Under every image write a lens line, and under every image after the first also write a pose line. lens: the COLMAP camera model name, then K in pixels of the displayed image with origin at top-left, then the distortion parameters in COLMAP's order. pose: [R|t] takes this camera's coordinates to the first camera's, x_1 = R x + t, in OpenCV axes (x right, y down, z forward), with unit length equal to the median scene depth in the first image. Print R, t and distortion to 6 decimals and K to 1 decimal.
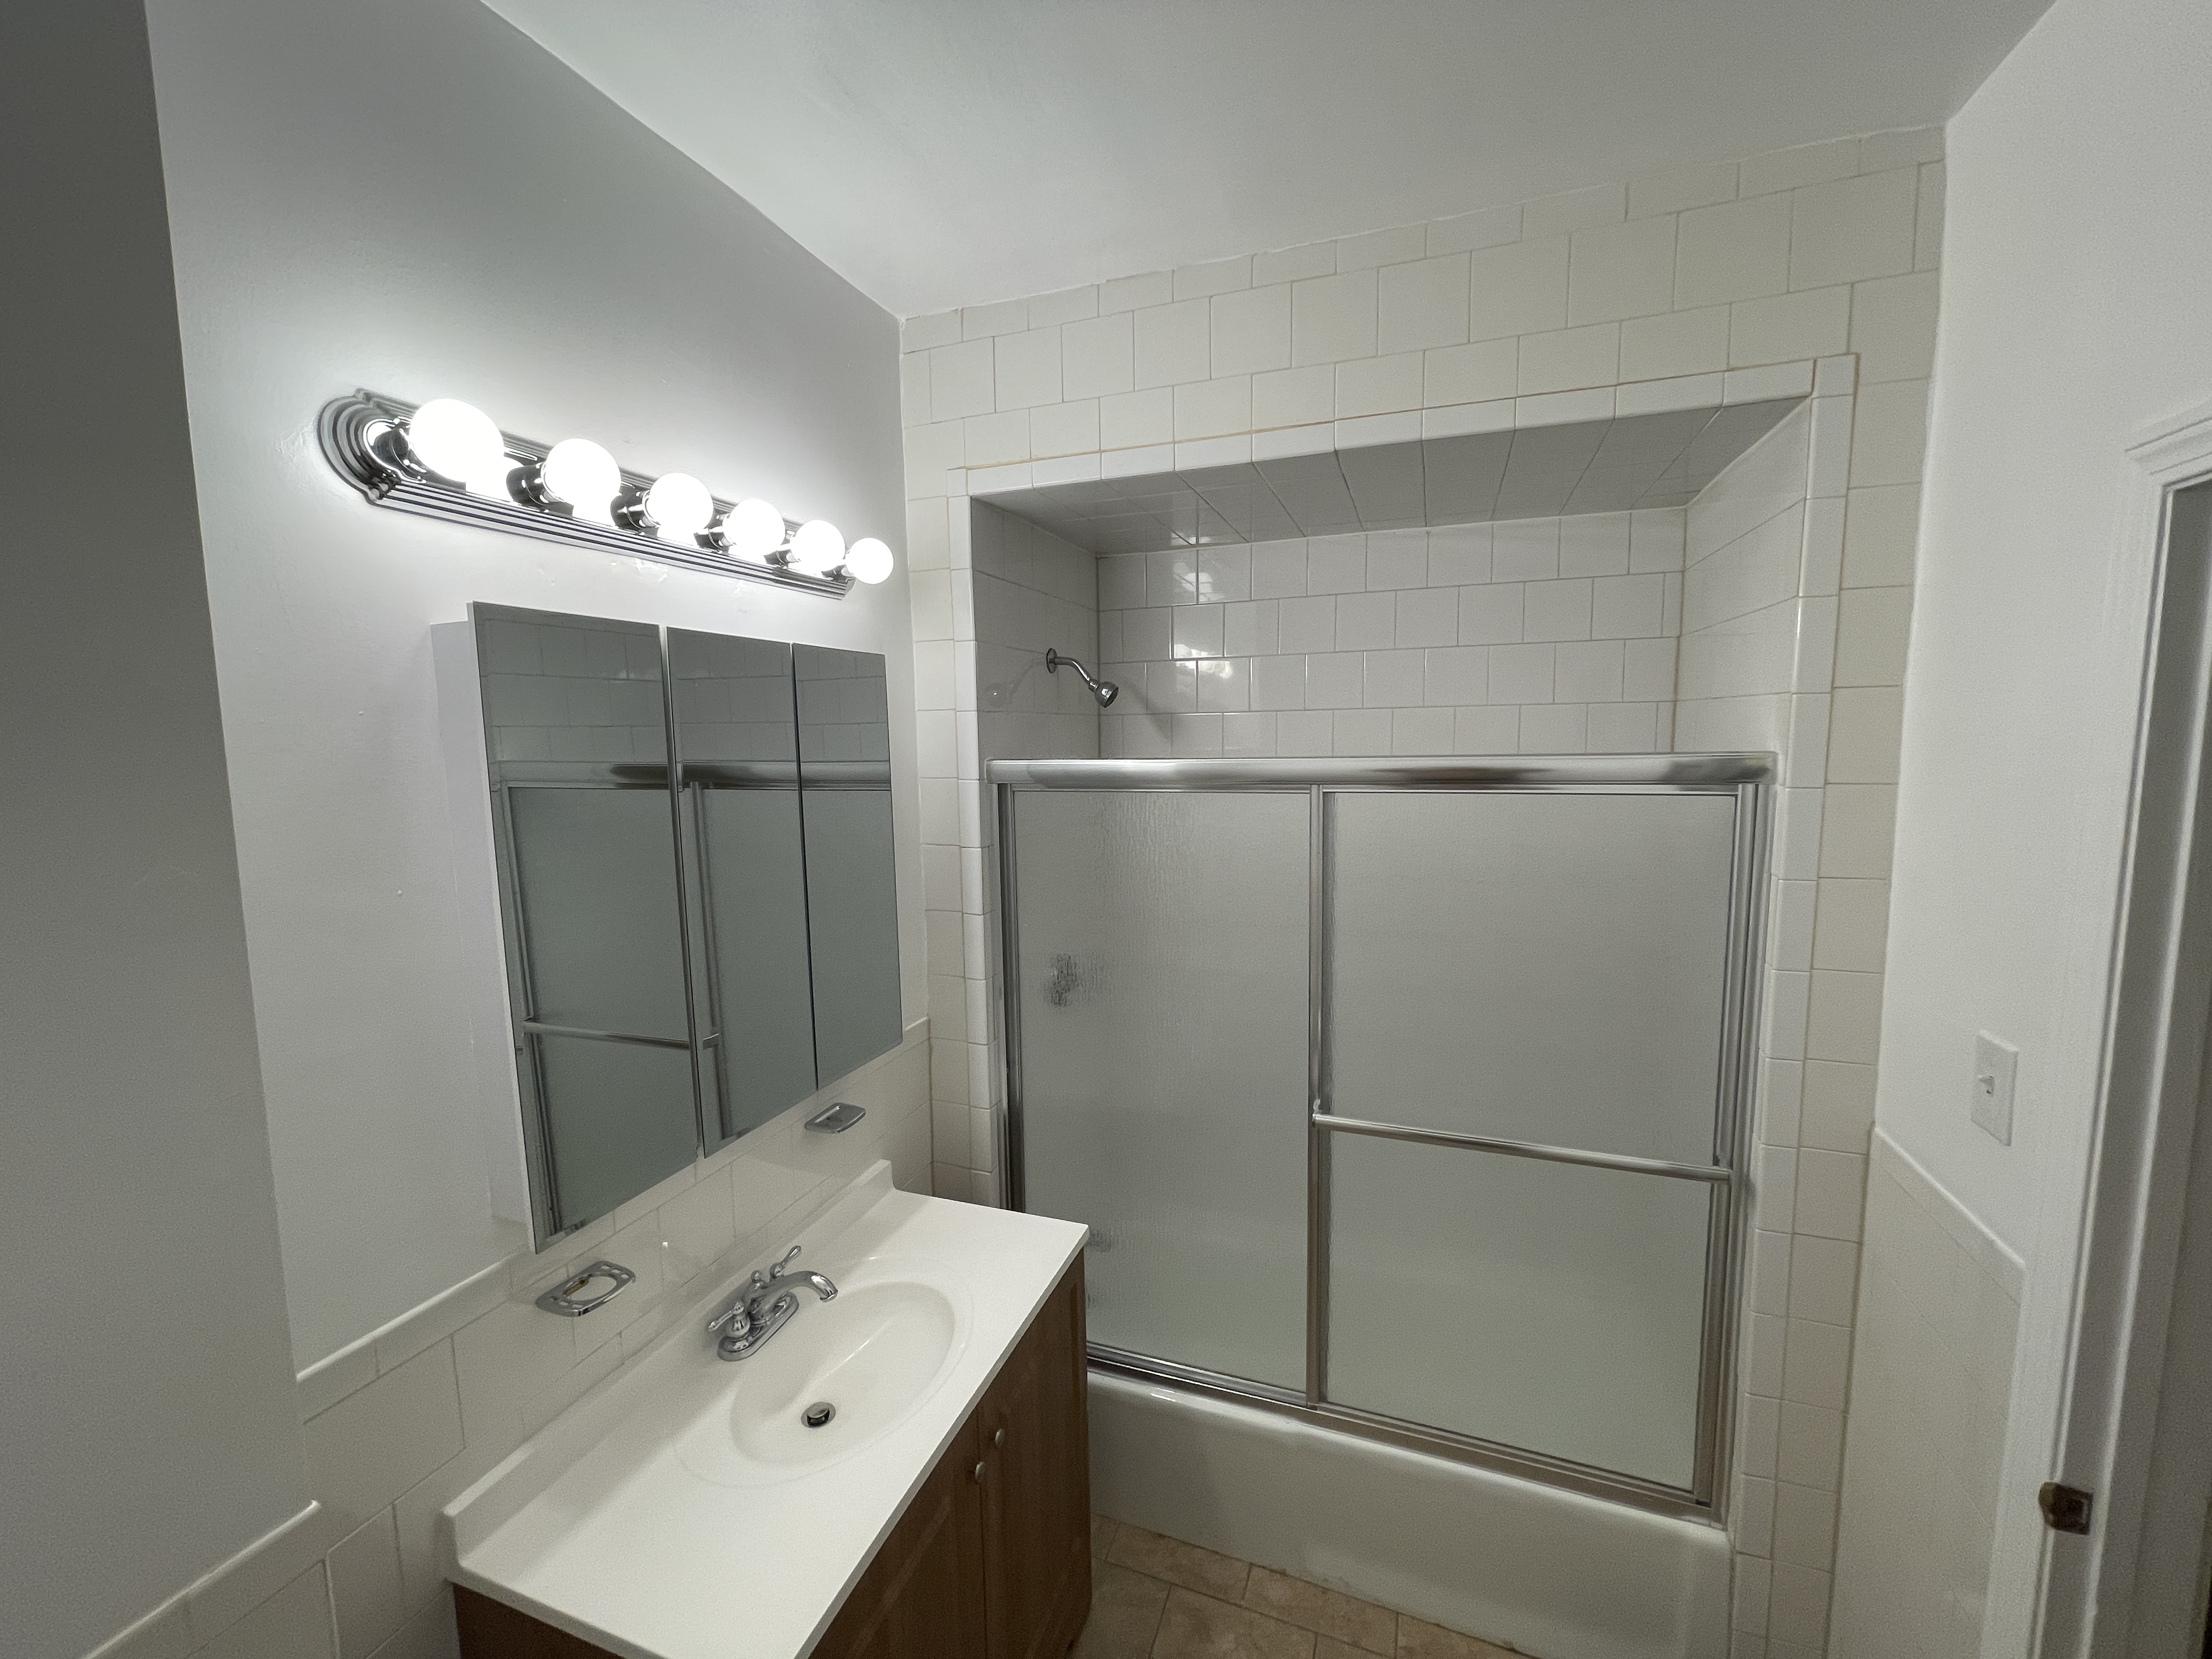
lens RADIAL K [[883.9, 0, 1097.3], [0, 883.9, 826.4], [0, 0, 1]] dist [0.003251, -0.002817]
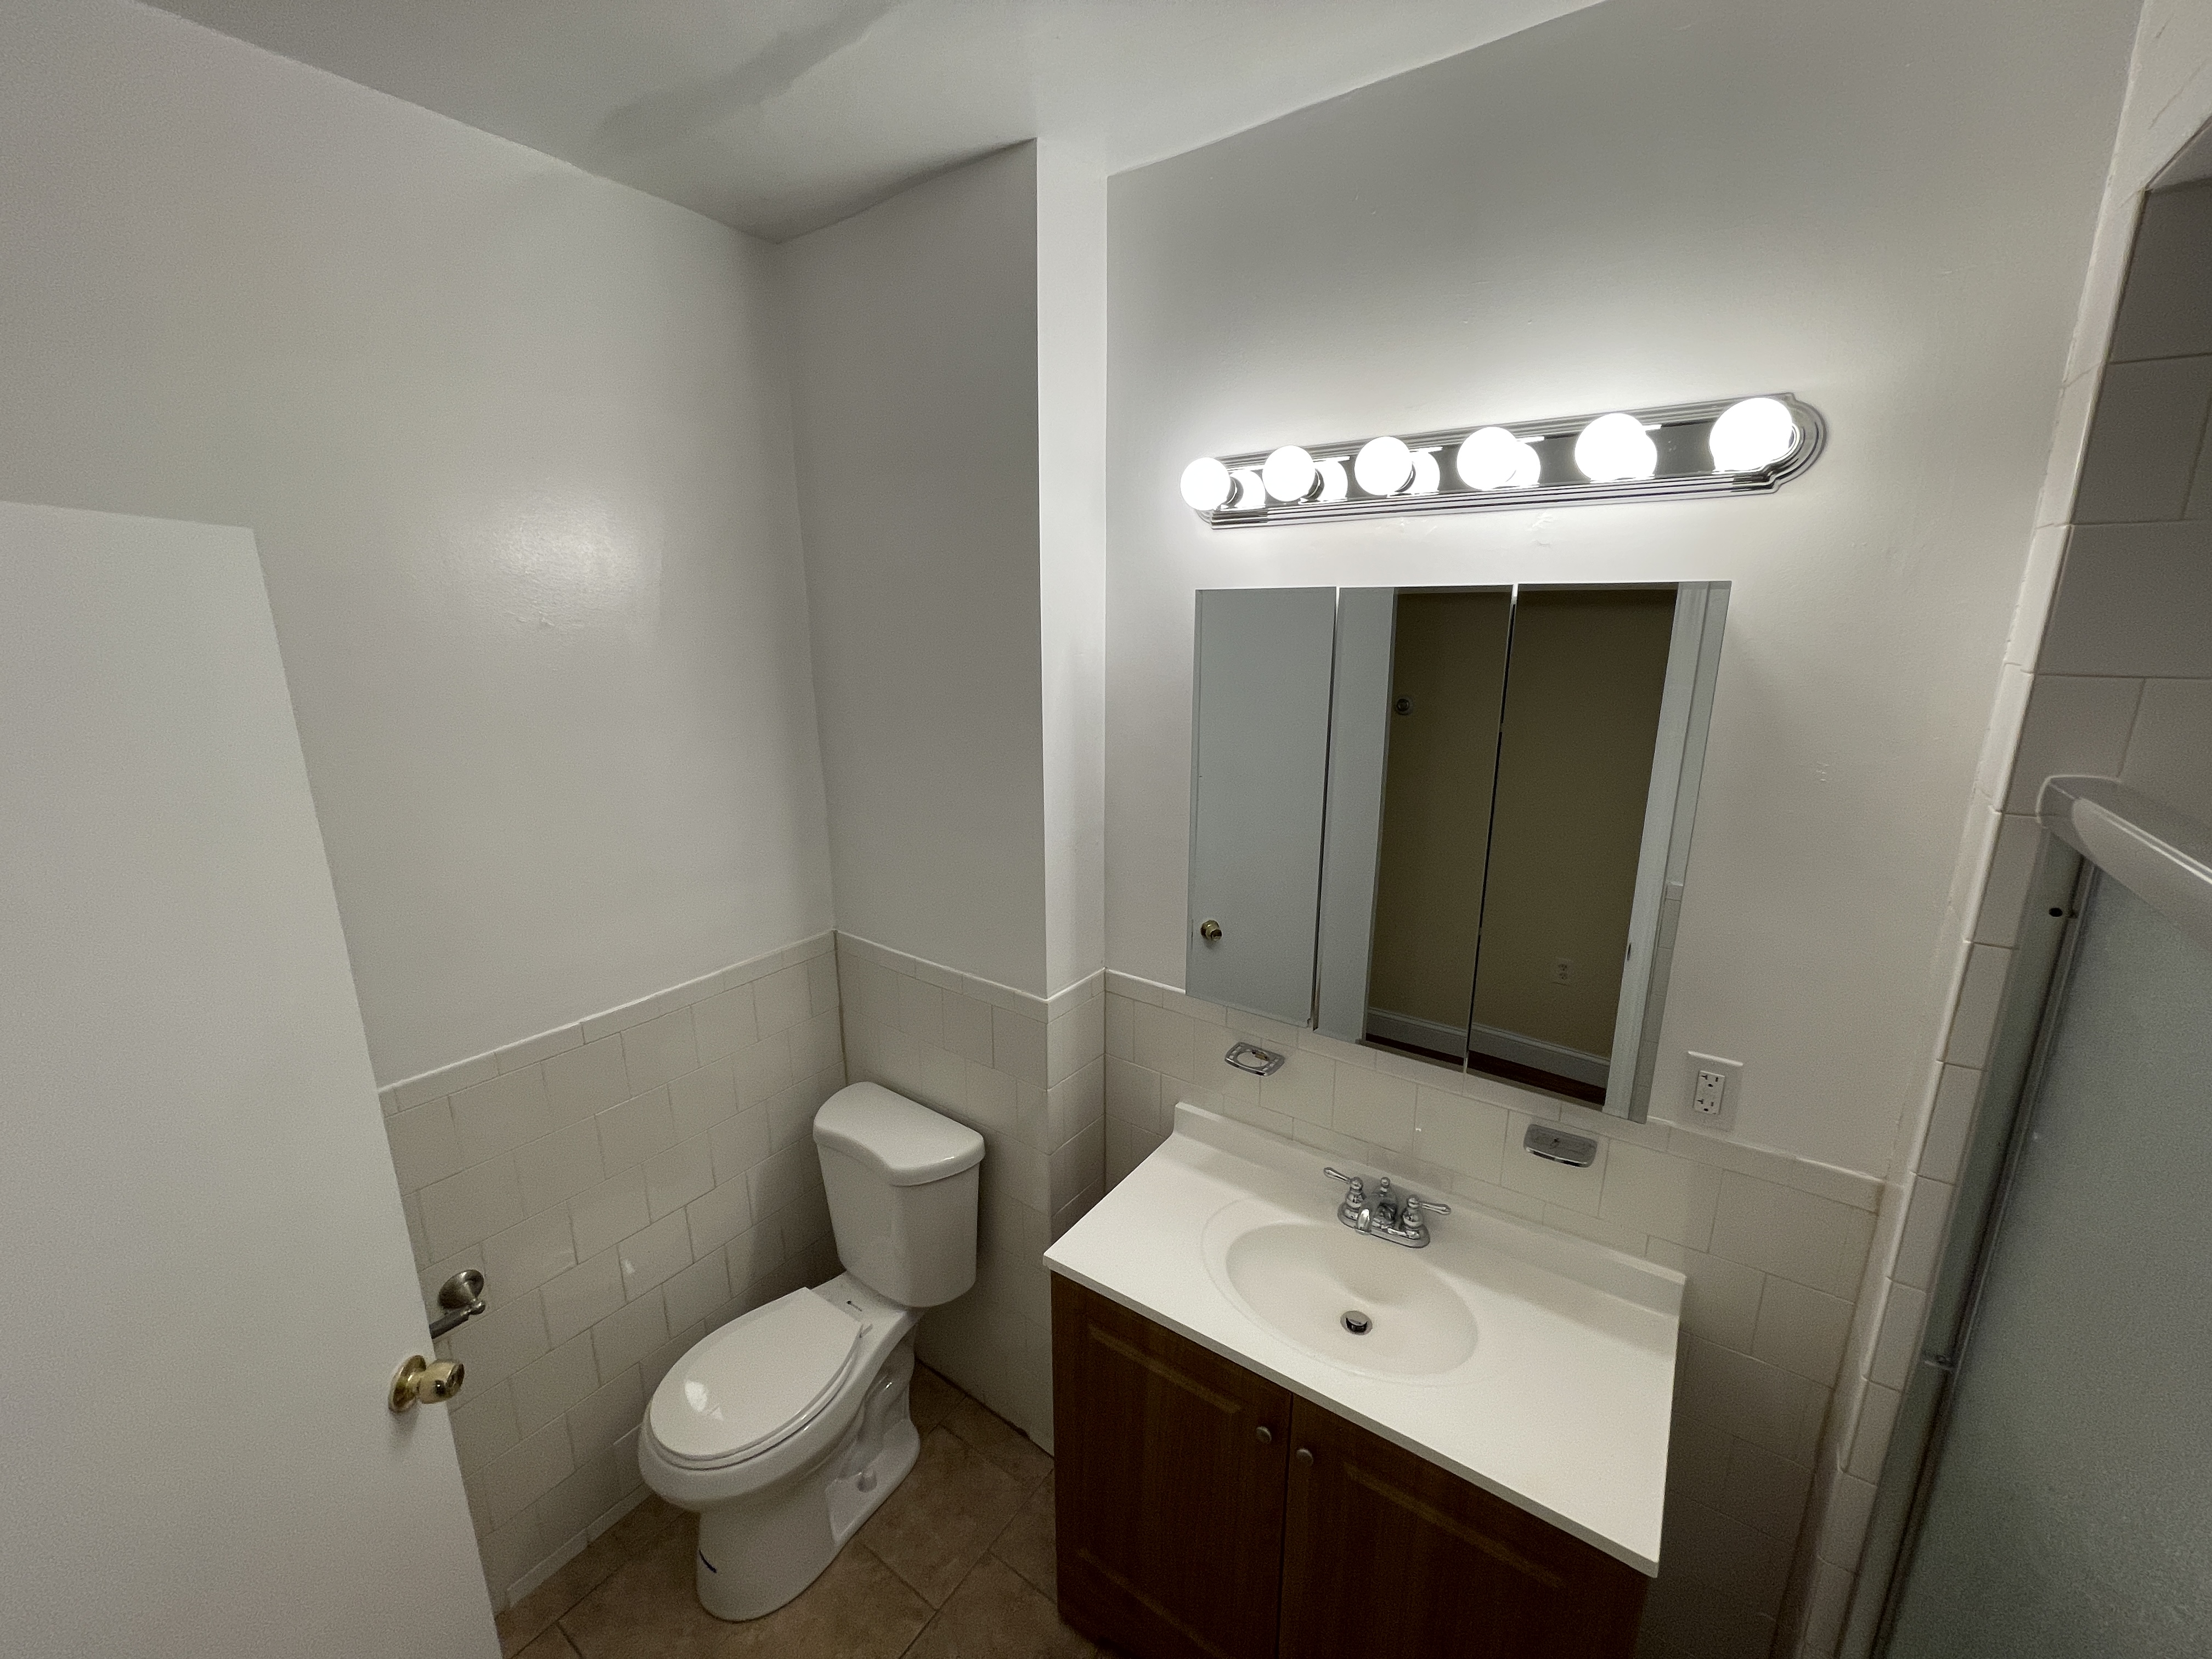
lens RADIAL K [[883.9, 0, 1097.3], [0, 883.9, 826.4], [0, 0, 1]] dist [0.003251, -0.002817]
pose [[-0.258177, 0.224021, -0.939765, 0.650100], [-0.092461, 0.962549, 0.254854, -0.173757], [0.961663, 0.152689, -0.227795, 0.814284]]
